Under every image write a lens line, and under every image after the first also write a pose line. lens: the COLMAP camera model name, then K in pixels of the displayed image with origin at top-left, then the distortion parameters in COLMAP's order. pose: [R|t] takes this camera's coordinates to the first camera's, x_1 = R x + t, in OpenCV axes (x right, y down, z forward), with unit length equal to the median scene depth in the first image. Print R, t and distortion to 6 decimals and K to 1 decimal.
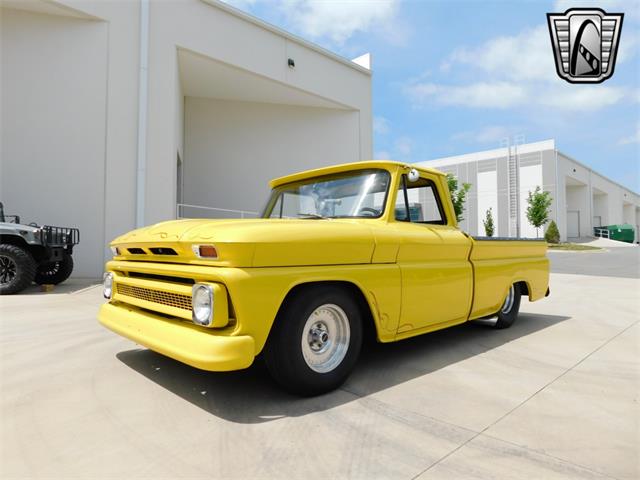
lens RADIAL K [[422.1, 0, 318.1], [0, 422.1, 236.4], [0, 0, 1]] dist [-0.062033, 0.044477]
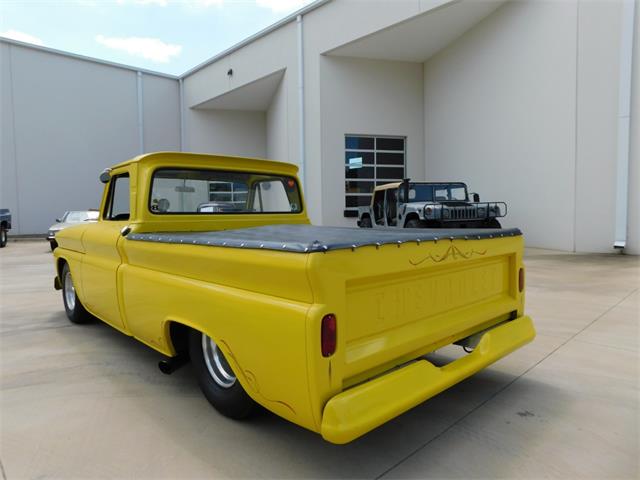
lens RADIAL K [[422.1, 0, 317.8], [0, 422.1, 239.1], [0, 0, 1]] dist [-0.062033, 0.044477]
pose [[-0.014091, 0.057222, -0.998262, 1.297085], [0.048539, 0.997223, 0.056477, -0.018990], [0.998722, -0.047659, -0.016830, 1.555545]]
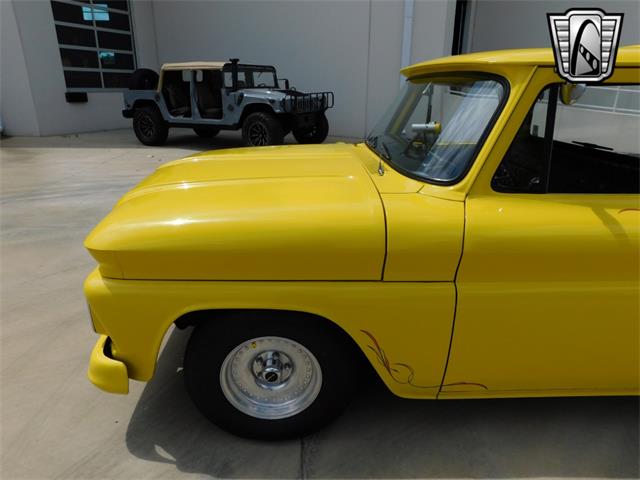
lens RADIAL K [[422.1, 0, 317.3], [0, 422.1, 237.9], [0, 0, 1]] dist [-0.062033, 0.044477]
pose [[0.741993, 0.234352, -0.628113, 0.334774], [0.012839, 0.931773, 0.362815, -0.160181], [0.670285, -0.277271, 0.688360, 0.489792]]
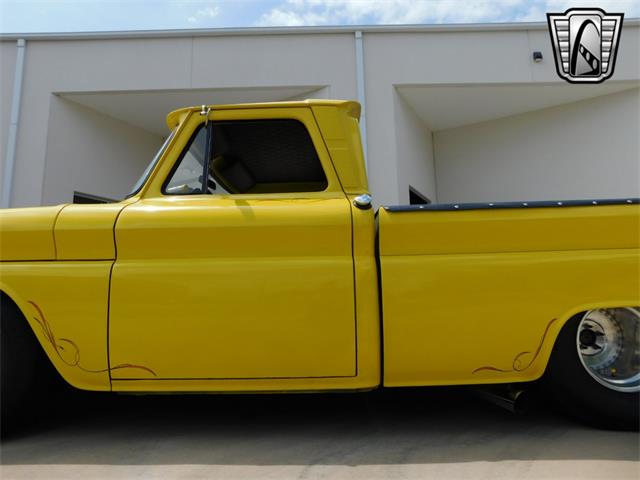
lens RADIAL K [[422.1, 0, 316.4], [0, 422.1, 238.0], [0, 0, 1]] dist [-0.062033, 0.044477]
pose [[0.704467, -0.119664, -0.699576, 0.735722], [0.041304, 0.990926, -0.127907, 0.109292], [0.708534, 0.061211, 0.703017, 0.701309]]
